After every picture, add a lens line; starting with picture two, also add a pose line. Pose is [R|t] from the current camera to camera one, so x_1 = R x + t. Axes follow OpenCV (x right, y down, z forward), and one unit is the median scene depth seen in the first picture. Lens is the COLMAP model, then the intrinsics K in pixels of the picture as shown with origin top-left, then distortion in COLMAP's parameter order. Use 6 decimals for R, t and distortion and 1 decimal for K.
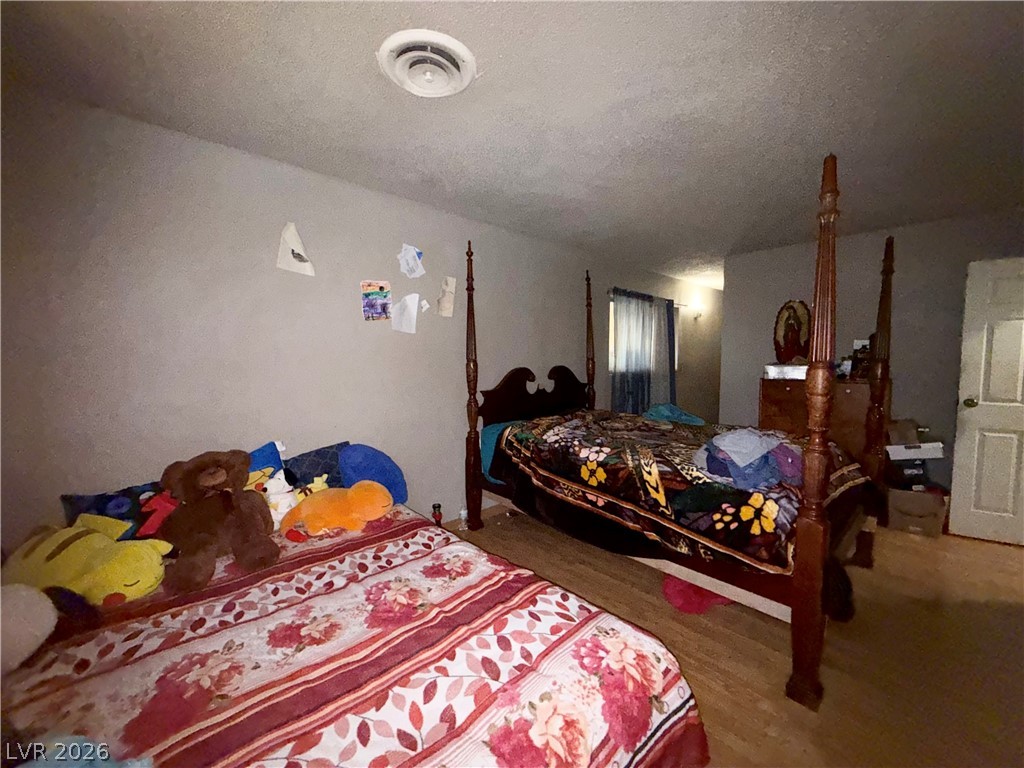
lens RADIAL K [[407.4, 0, 508.0], [0, 407.4, 384.2], [0, 0, 1]] dist [-0.001604, 0.000669]
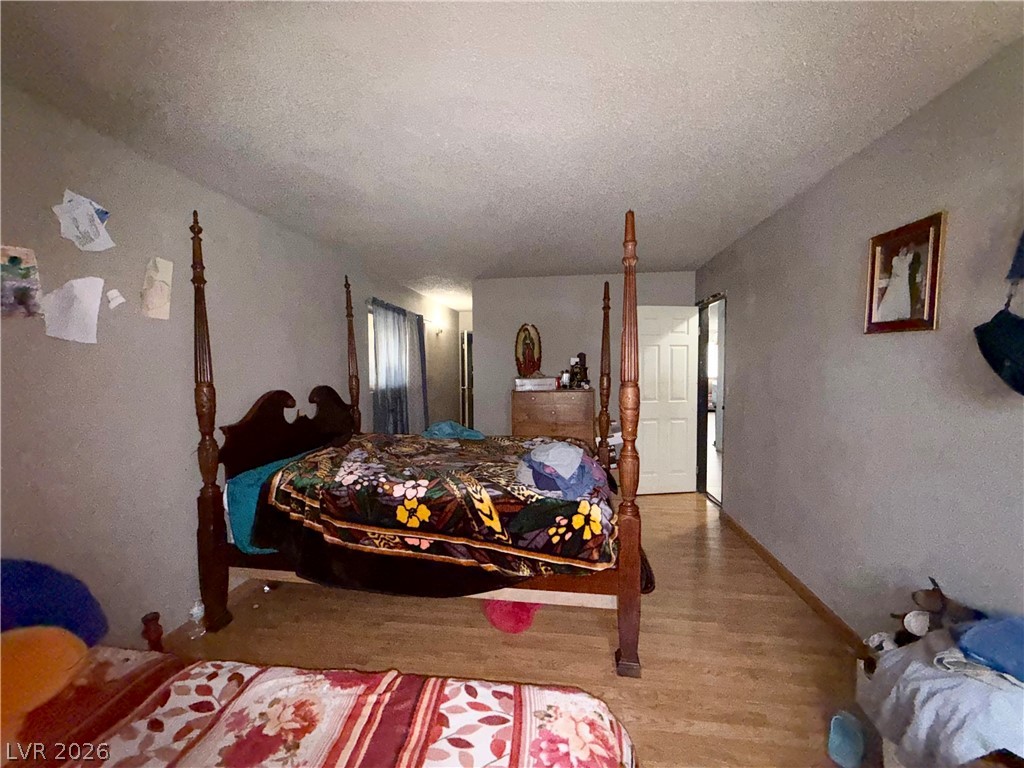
lens RADIAL K [[407.4, 0, 506.2], [0, 407.4, 384.3], [0, 0, 1]] dist [-0.001604, 0.000669]
pose [[0.776646, -0.034339, 0.629000, -0.168481], [0.051826, 0.998611, -0.009475, -0.034015], [-0.627802, 0.039957, 0.777347, 0.193556]]
